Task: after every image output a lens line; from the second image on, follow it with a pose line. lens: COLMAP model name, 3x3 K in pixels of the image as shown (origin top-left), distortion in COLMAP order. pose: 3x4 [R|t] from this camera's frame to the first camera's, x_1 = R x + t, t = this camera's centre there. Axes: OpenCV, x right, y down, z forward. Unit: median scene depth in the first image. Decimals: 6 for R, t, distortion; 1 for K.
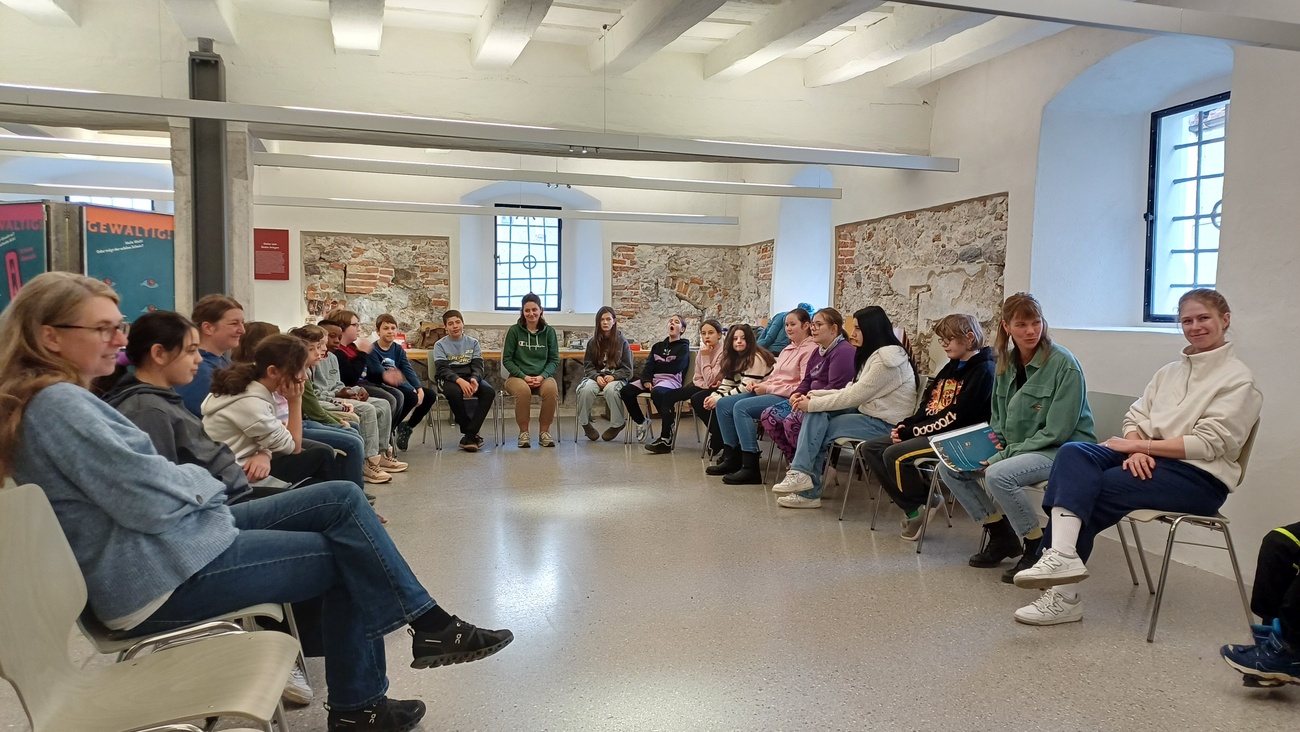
lens RADIAL K [[889.6, 0, 631.7], [0, 889.6, 363.4], [0, 0, 1]] dist [0.143901, -0.193373]
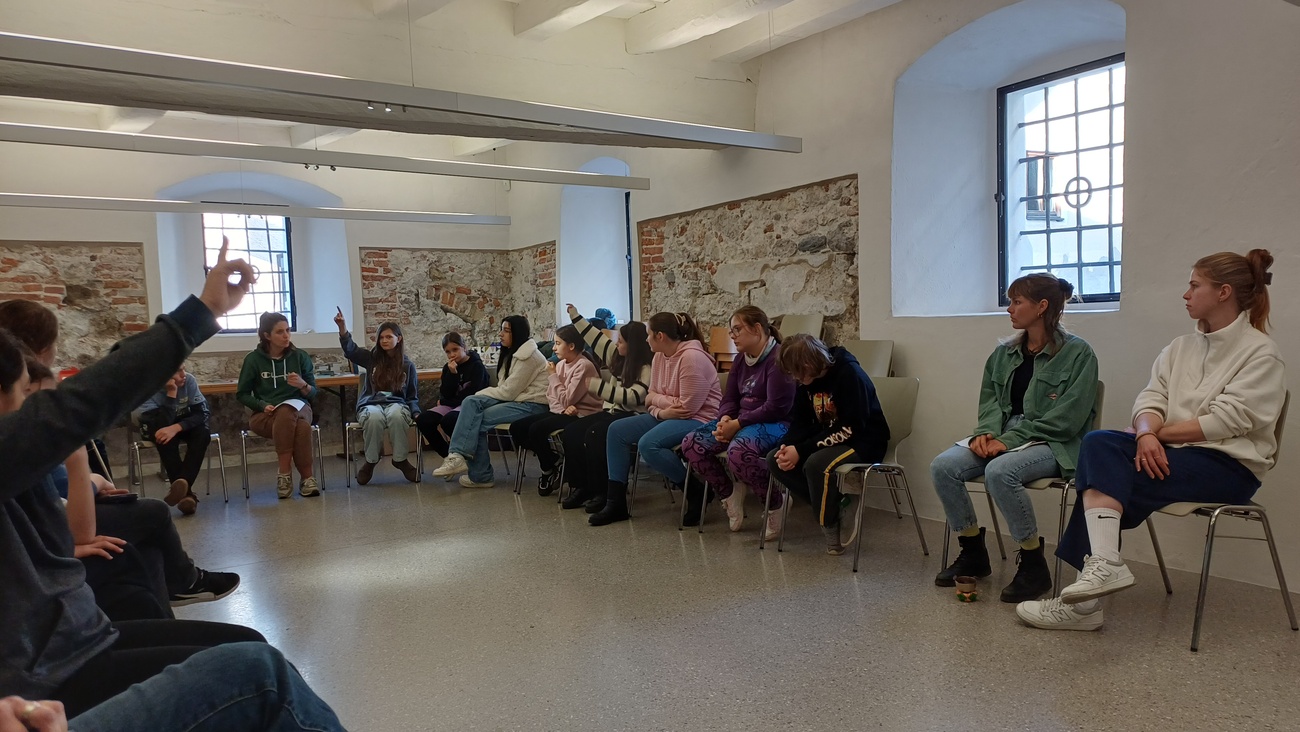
lens RADIAL K [[941.0, 0, 650.6], [0, 941.0, 391.7], [0, 0, 1]] dist [0.090365, -0.086674]
pose [[0.950795, -0.063879, 0.303163, -0.066477], [0.061300, 0.997957, 0.018023, 0.002294], [-0.303695, 0.001448, 0.952768, 0.098270]]
